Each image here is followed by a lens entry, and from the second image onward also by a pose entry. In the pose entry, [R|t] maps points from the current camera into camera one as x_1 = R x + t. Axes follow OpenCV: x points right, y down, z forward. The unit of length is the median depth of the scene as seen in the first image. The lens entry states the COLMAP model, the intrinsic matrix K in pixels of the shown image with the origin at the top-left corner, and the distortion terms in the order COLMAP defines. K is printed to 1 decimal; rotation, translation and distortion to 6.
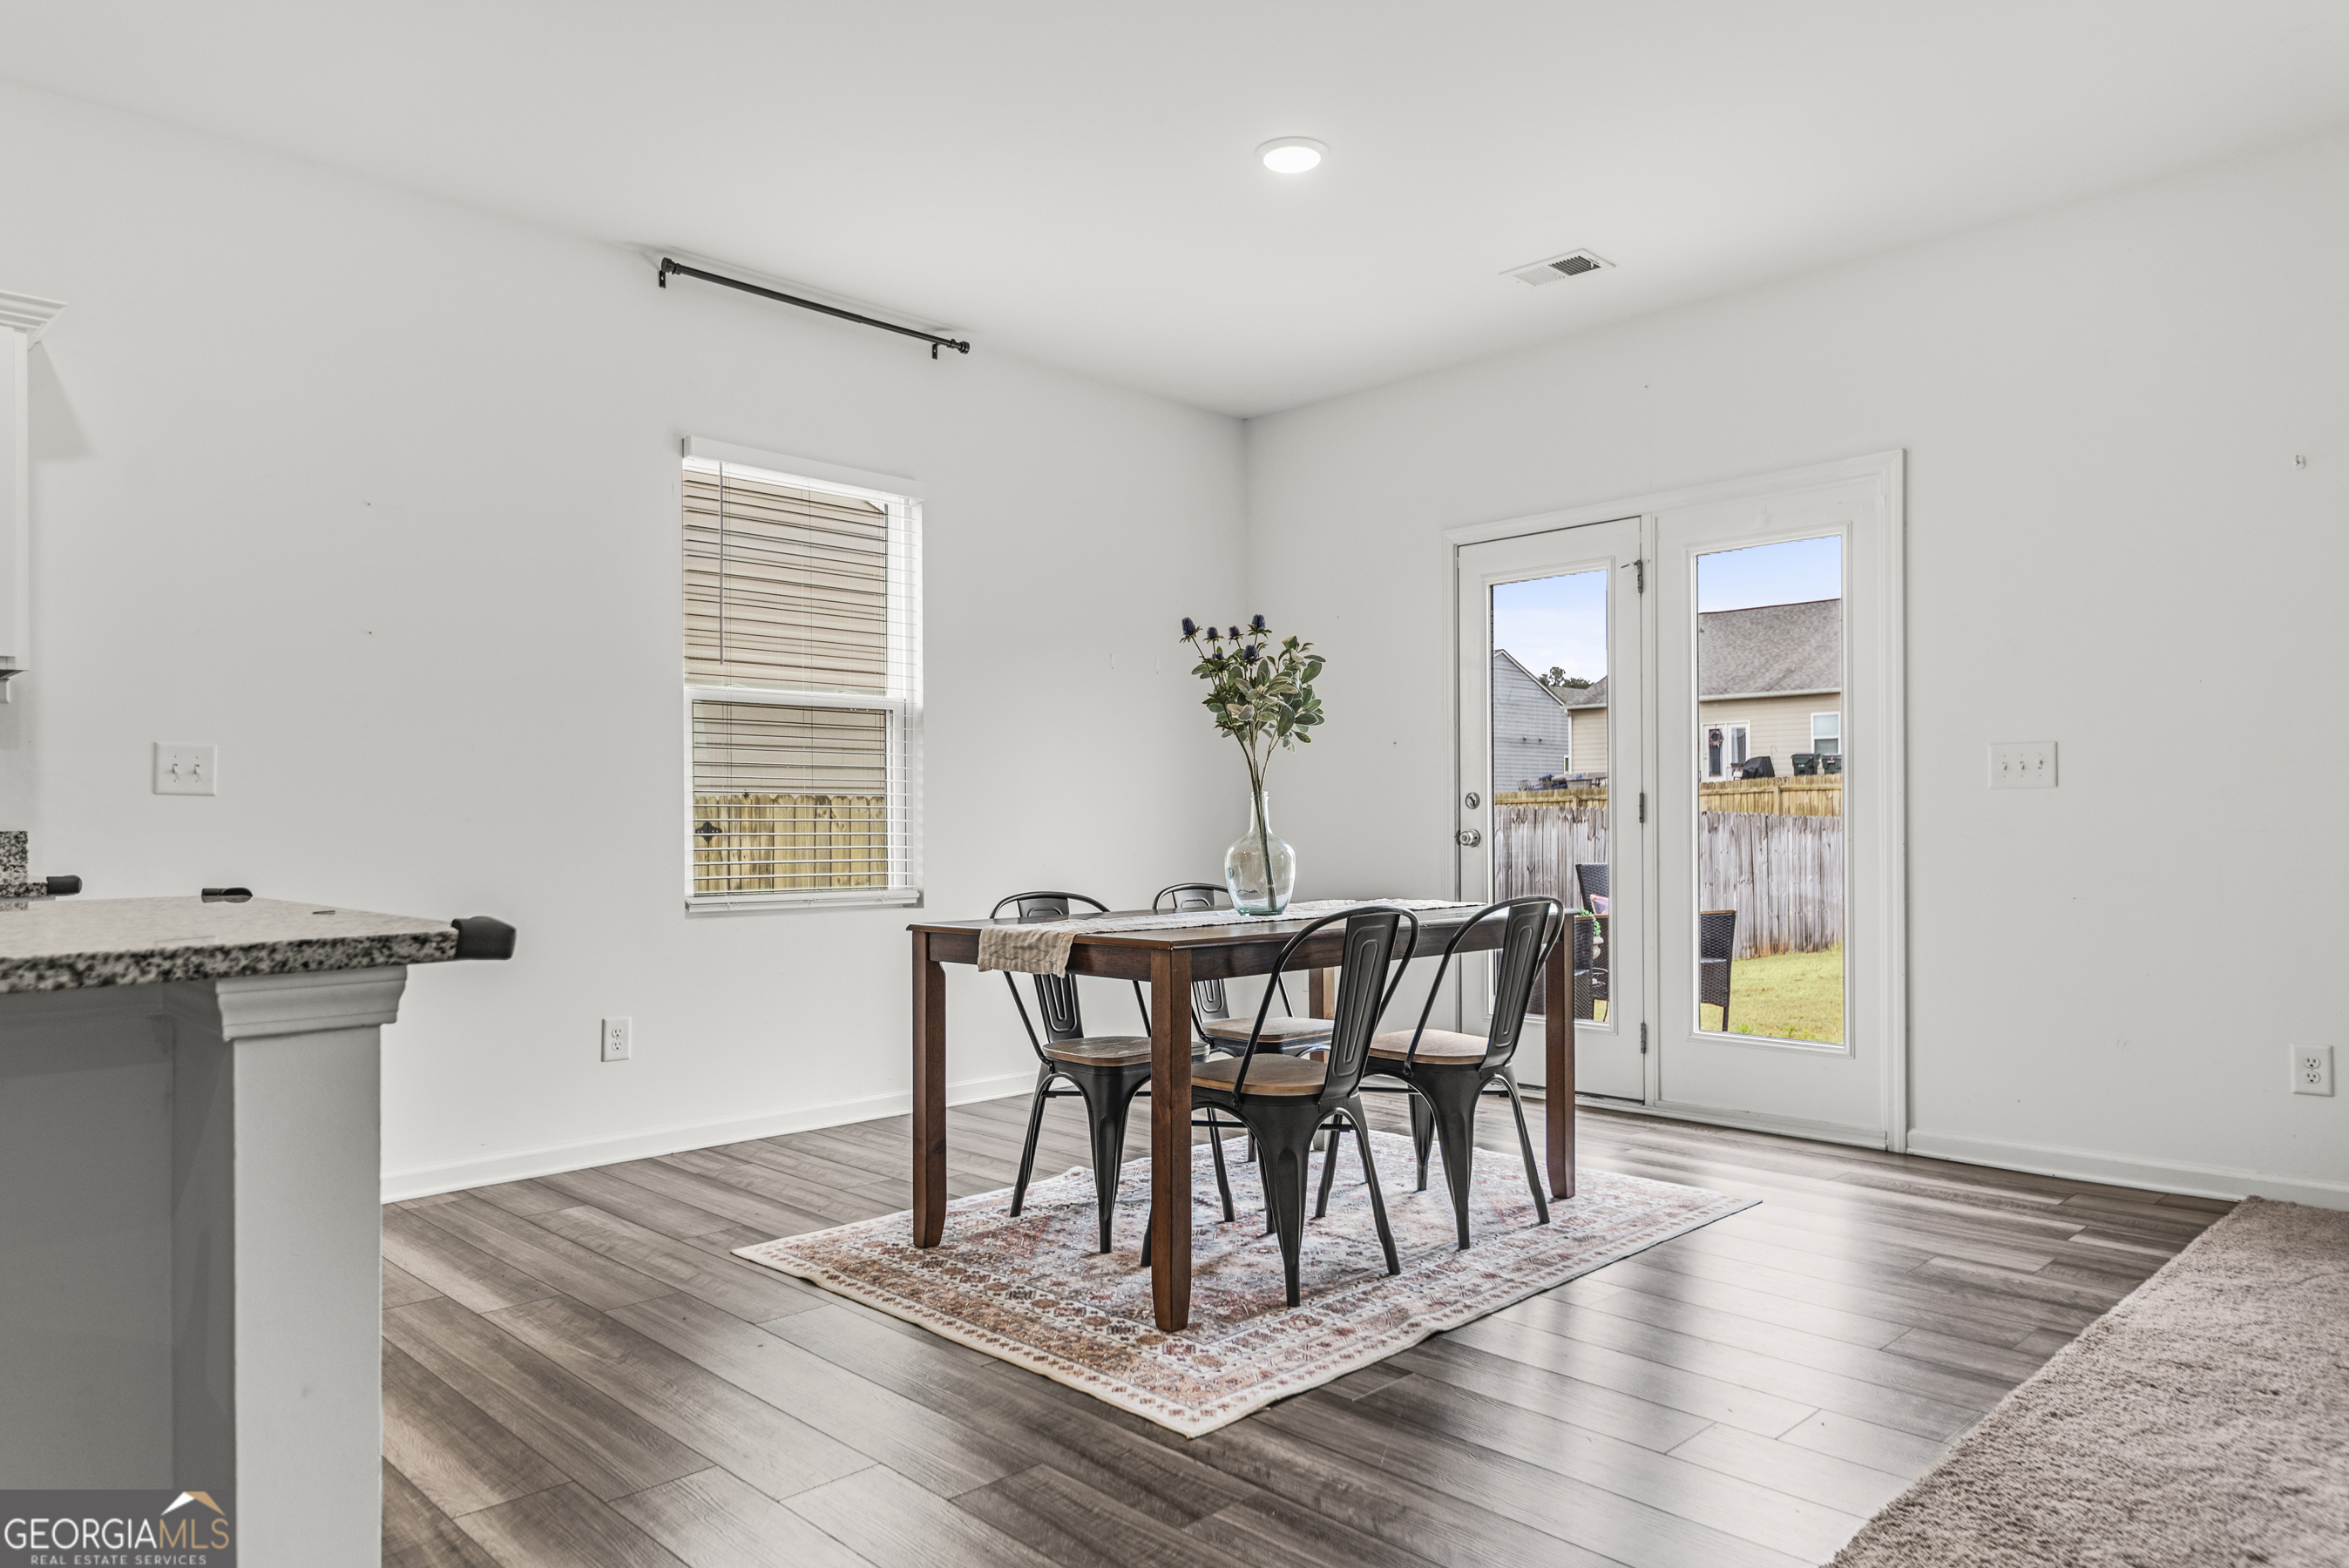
lens RADIAL K [[1490.5, 0, 1180.9], [0, 1490.5, 816.0], [0, 0, 1]] dist [0.022081, -0.028952]
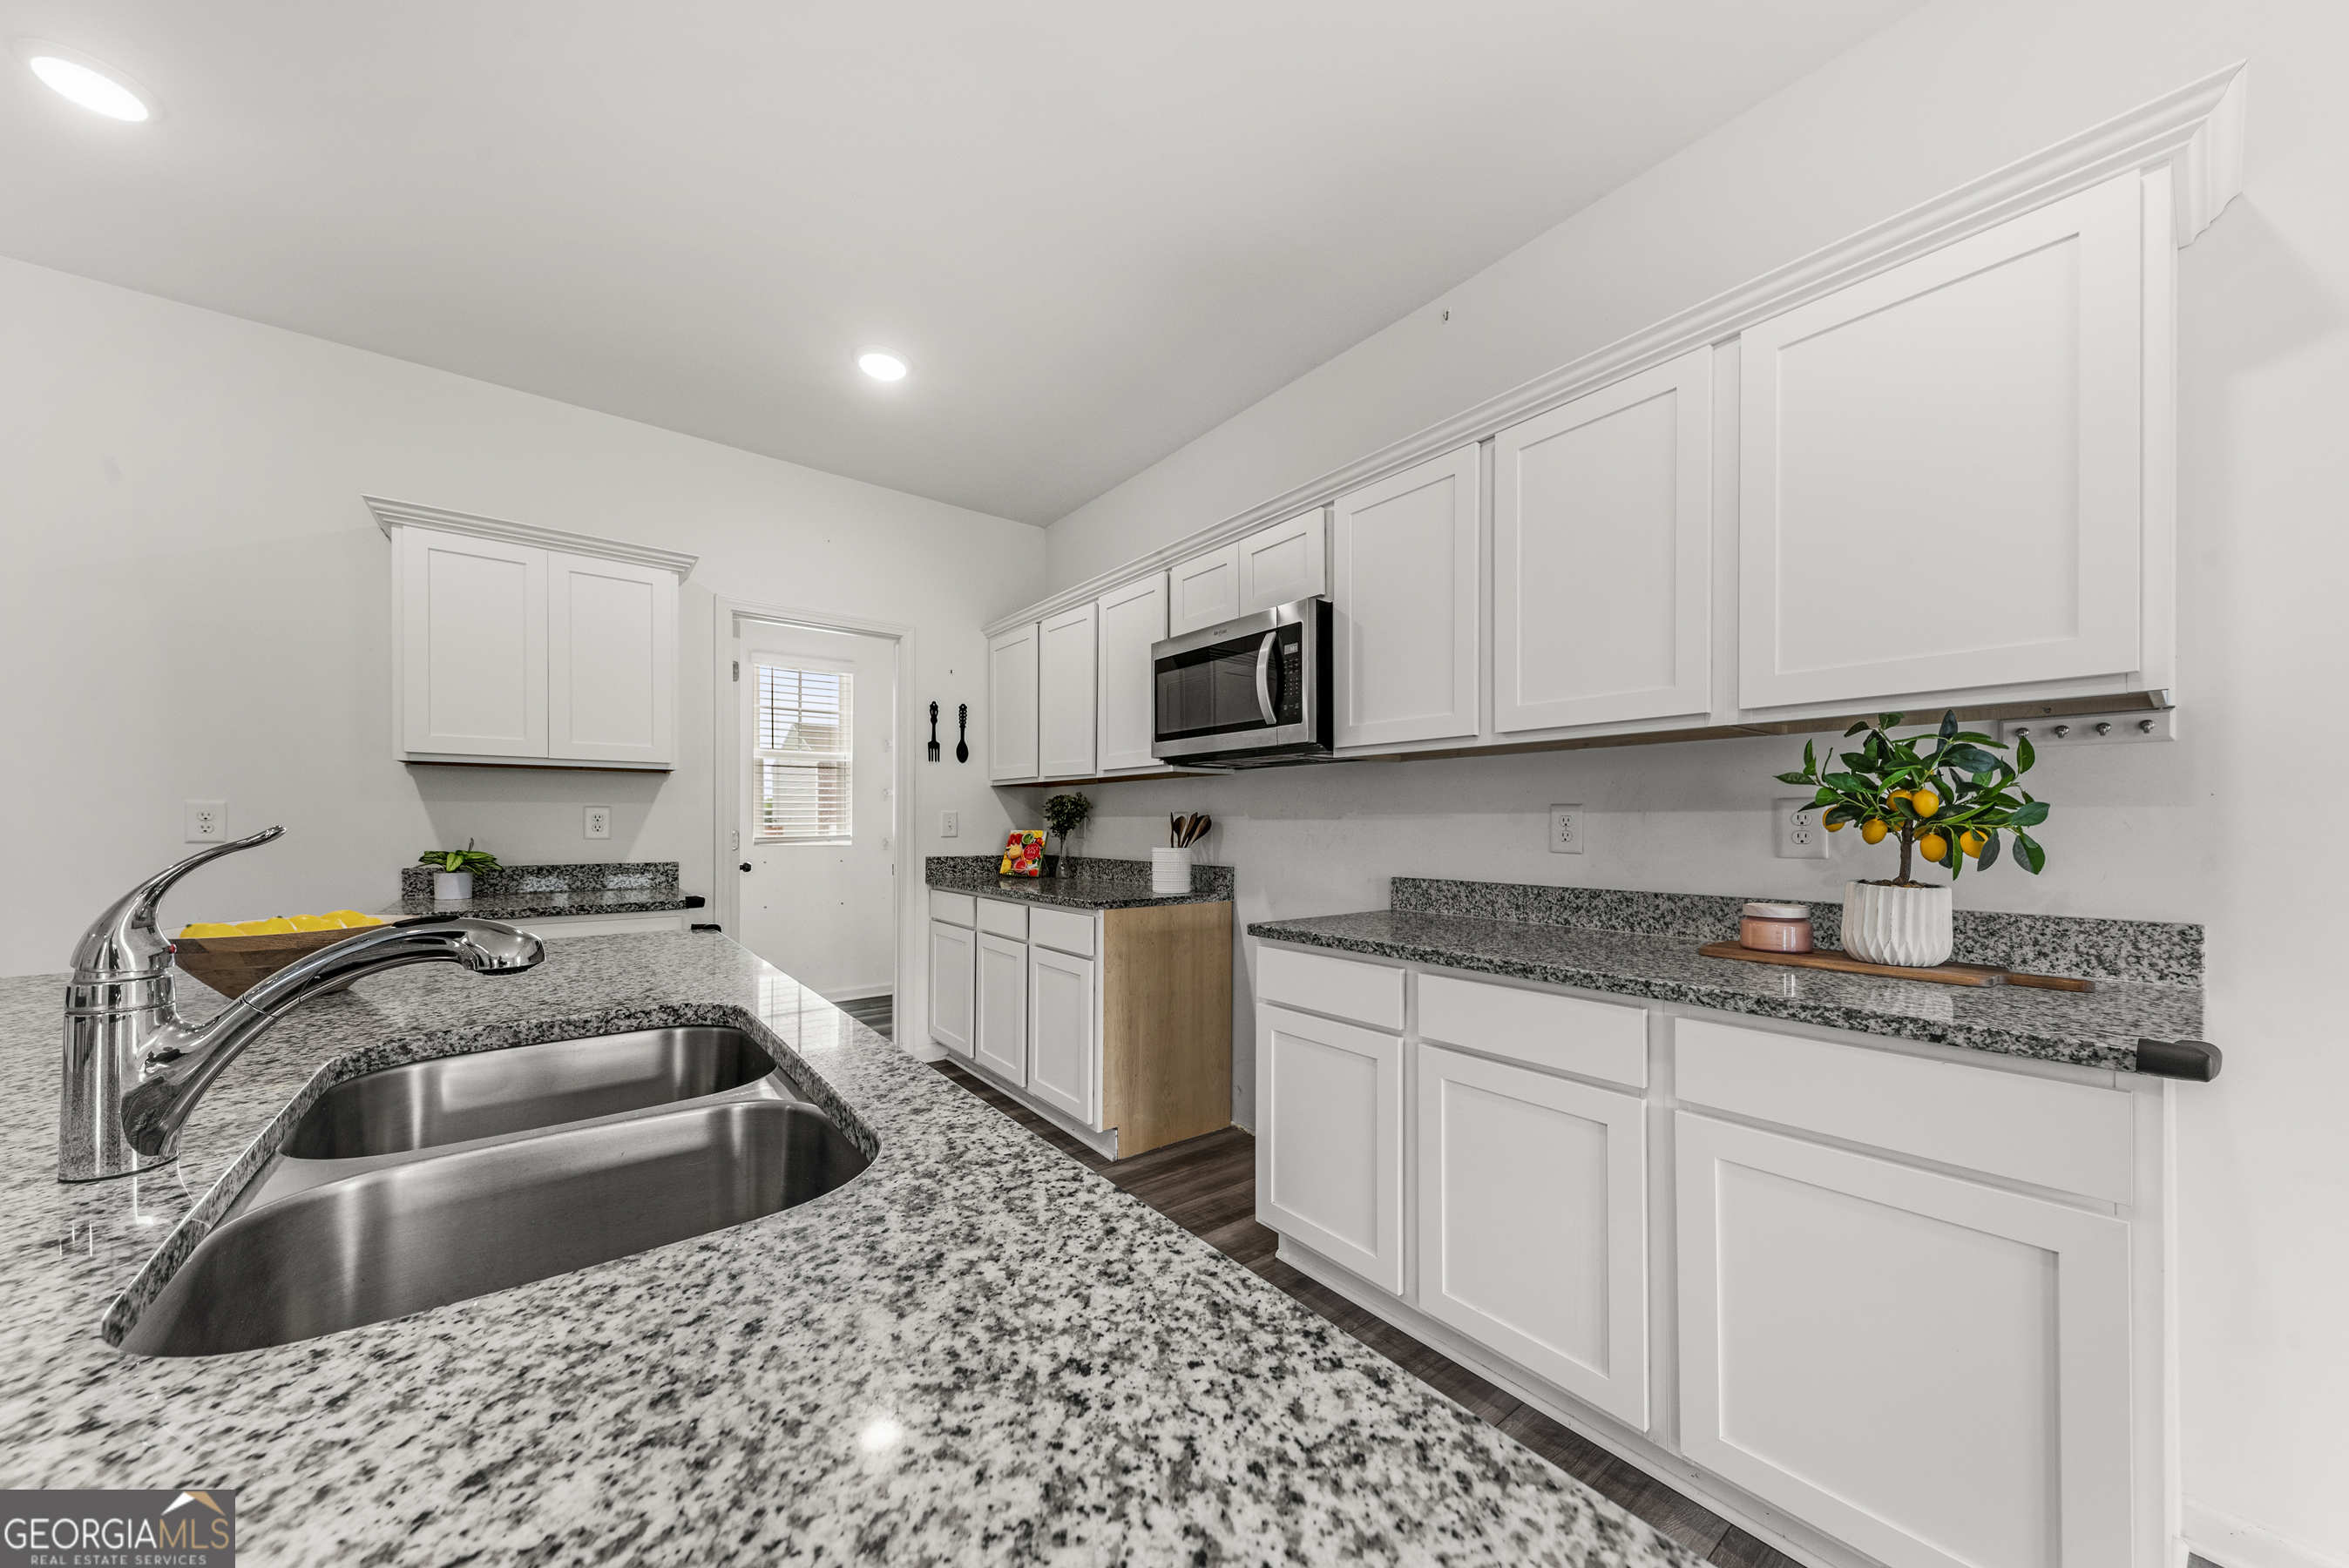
lens RADIAL K [[806.2, 0, 1177.0], [0, 806.2, 831.1], [0, 0, 1]] dist [0.001577, 0.000008]
pose [[-0.113886, 0.015709, -0.993370, -0.352108], [-0.000611, 0.999874, 0.015882, -0.038194], [0.993494, 0.002416, -0.113862, 0.574585]]
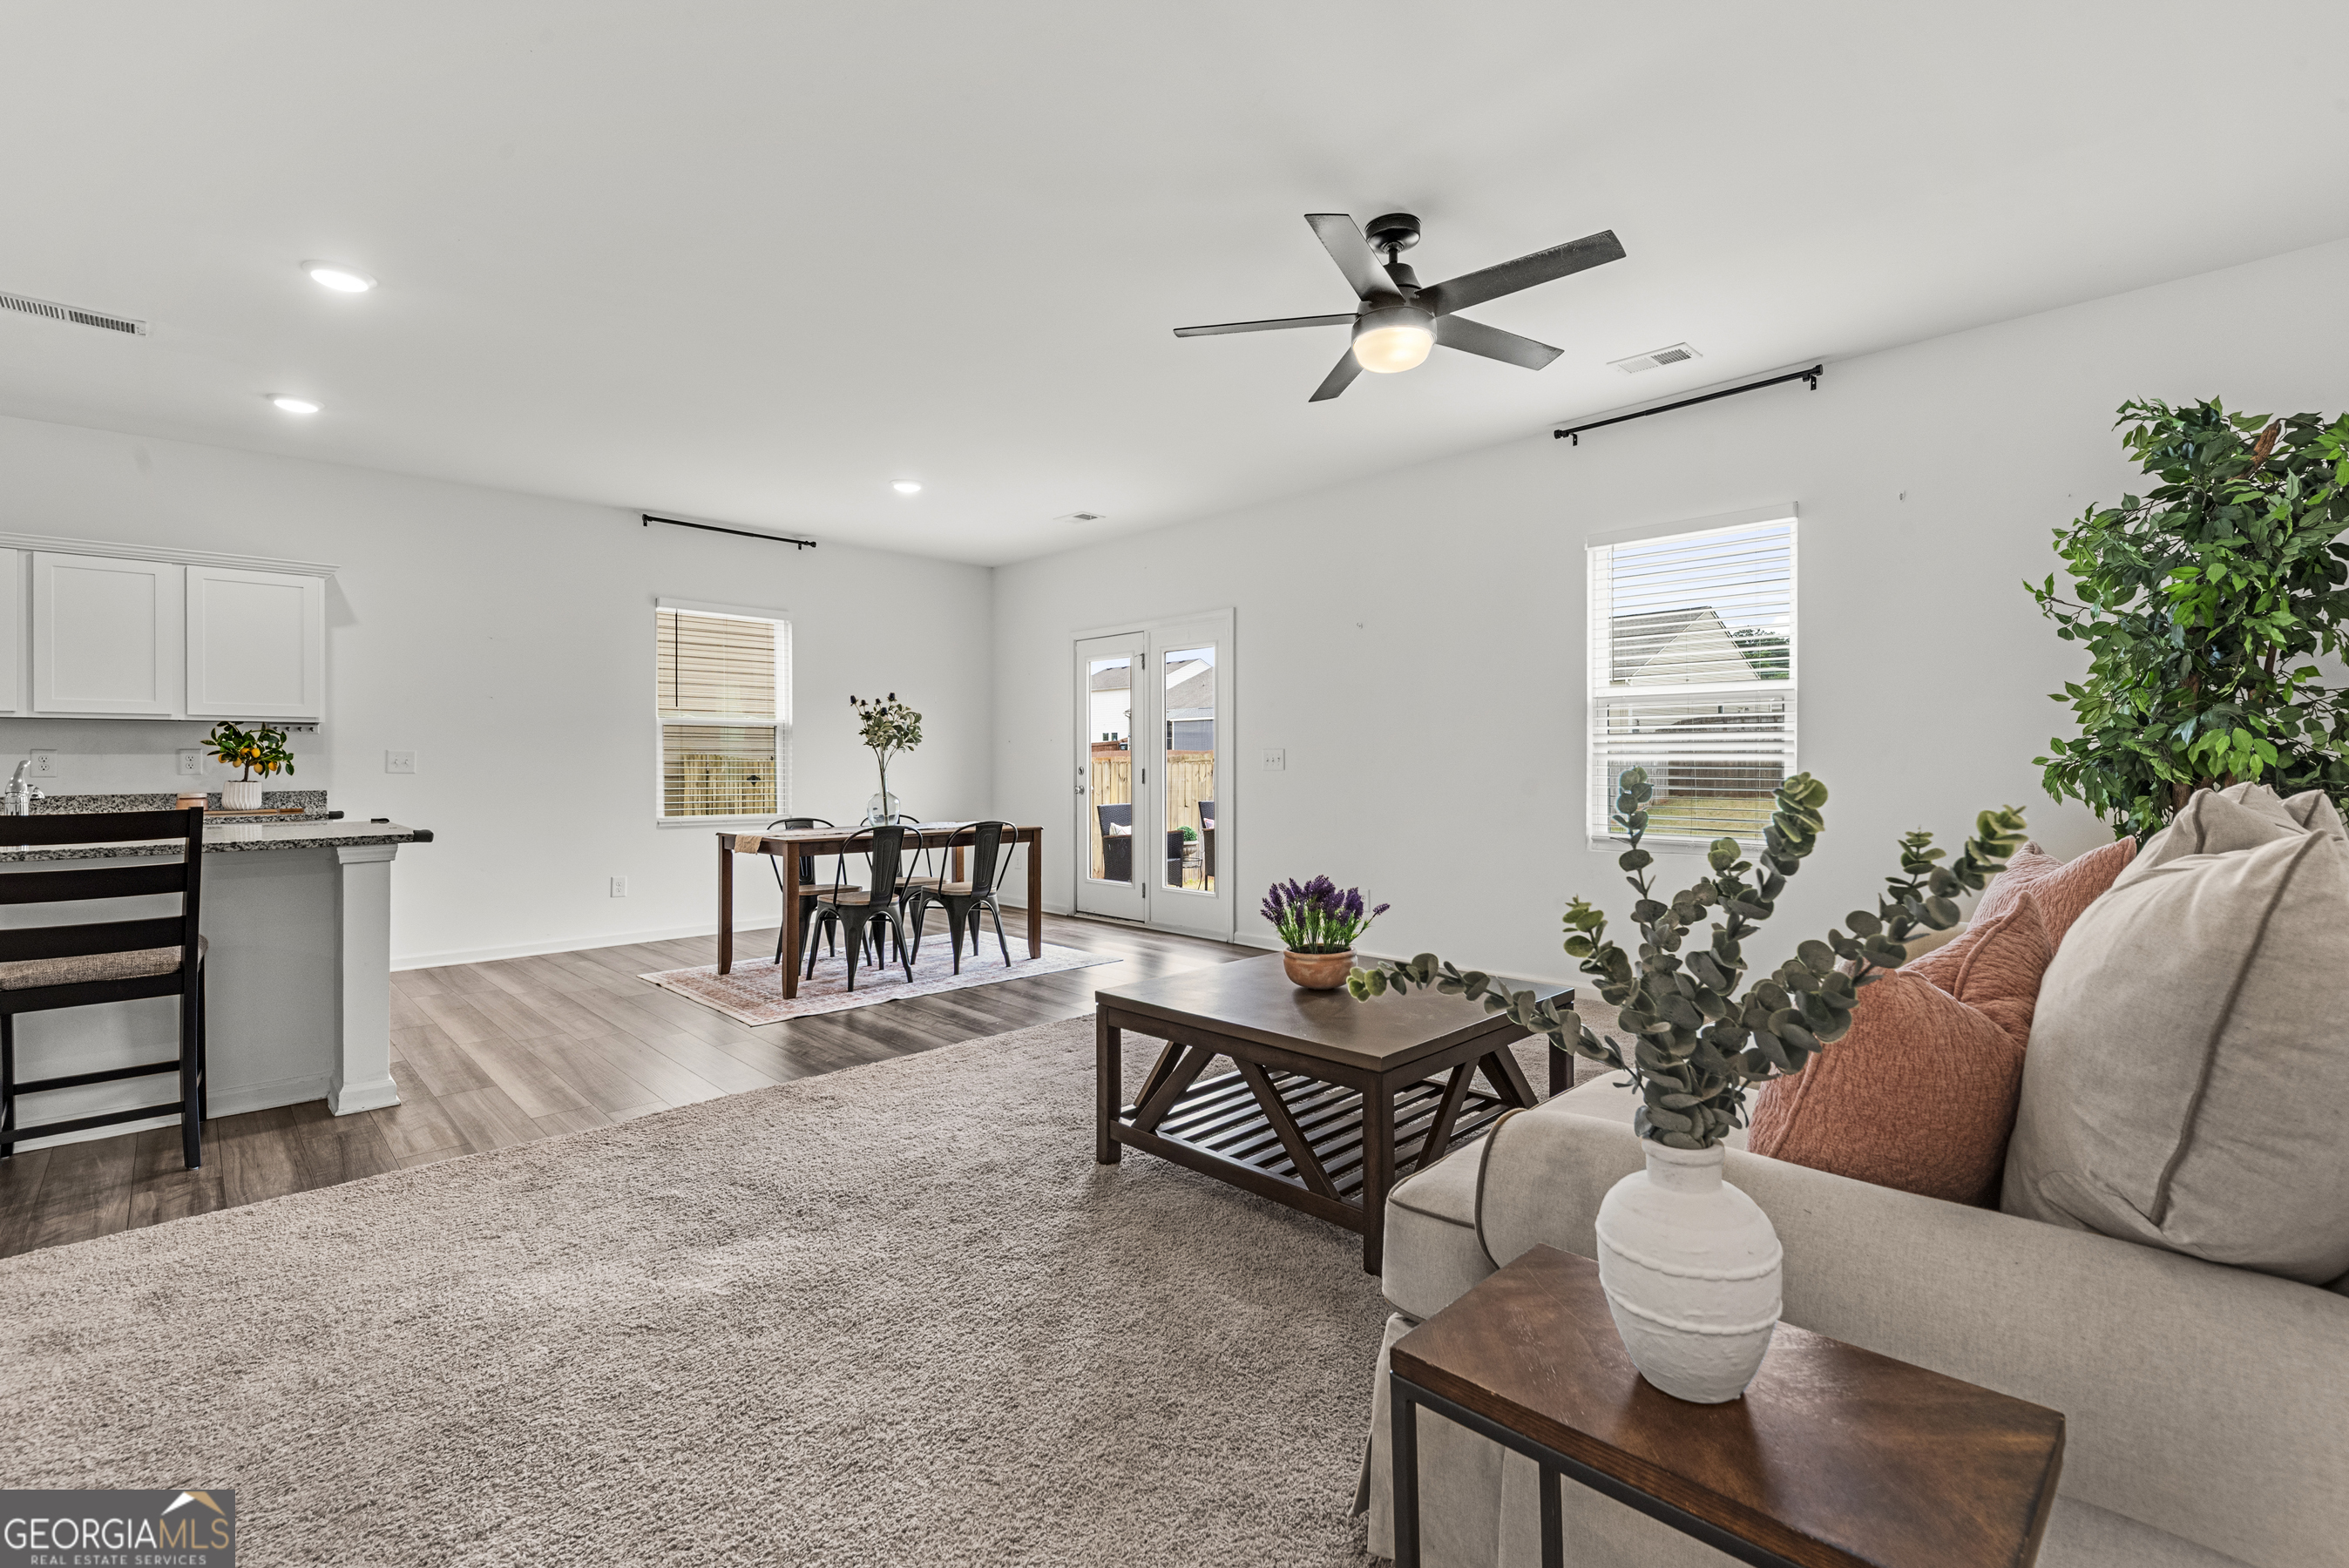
lens RADIAL K [[1020.6, 0, 1190.4], [0, 1020.6, 758.3], [0, 0, 1]] dist [0.000949, -0.004241]
pose [[0.999966, 0.004306, 0.007019, 0.532928], [-0.004294, 0.999989, -0.001790, -0.041237], [-0.007027, 0.001760, 0.999974, -0.562713]]
